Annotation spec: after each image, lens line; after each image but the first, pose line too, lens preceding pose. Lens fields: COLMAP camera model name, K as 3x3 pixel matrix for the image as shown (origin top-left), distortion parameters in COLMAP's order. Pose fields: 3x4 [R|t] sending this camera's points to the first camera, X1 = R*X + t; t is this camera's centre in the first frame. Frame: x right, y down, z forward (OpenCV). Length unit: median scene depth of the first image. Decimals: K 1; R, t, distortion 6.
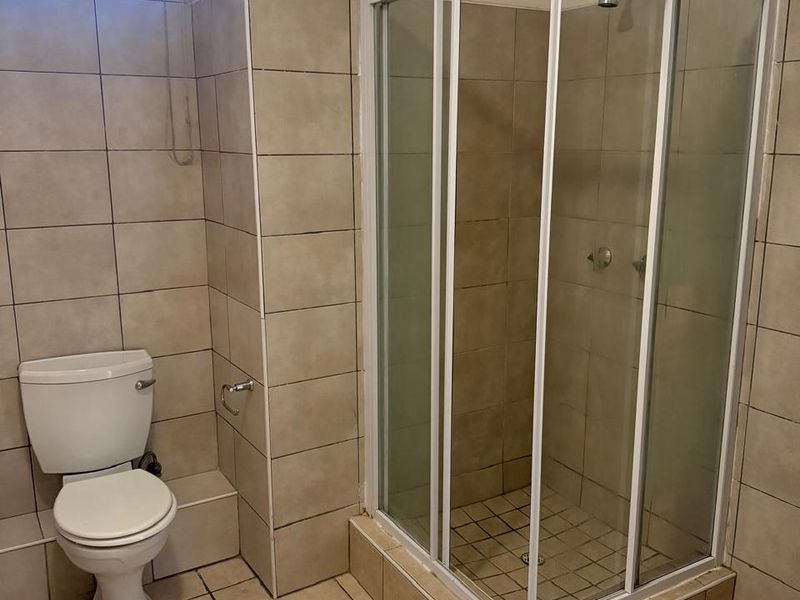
lens RADIAL K [[727.3, 0, 394.7], [0, 727.3, 296.7], [0, 0, 1]] dist [0.002685, 0.000000]
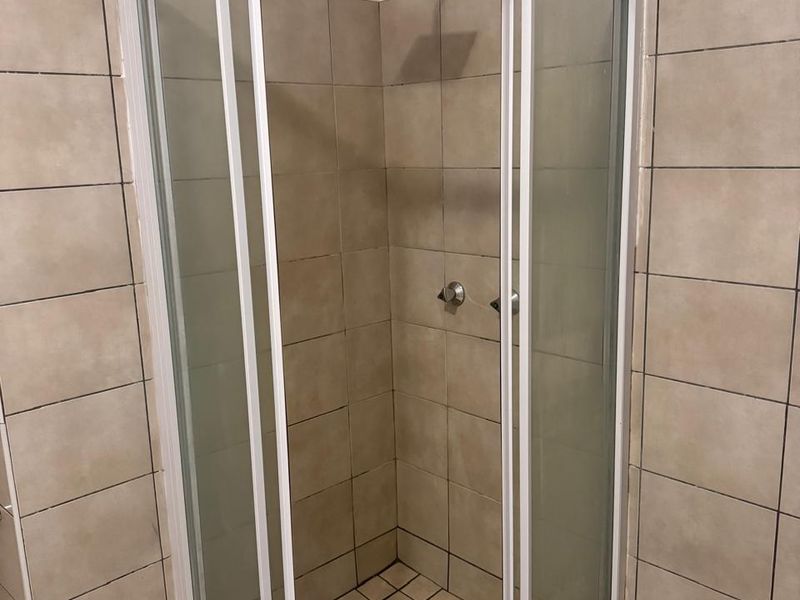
lens RADIAL K [[727.3, 0, 404.9], [0, 727.3, 296.1], [0, 0, 1]] dist [0.002685, 0.000000]
pose [[0.970558, -0.071531, 0.230000, 0.042987], [0.076451, 0.996994, -0.012540, -0.052381], [-0.228412, 0.029755, 0.973110, 0.225941]]
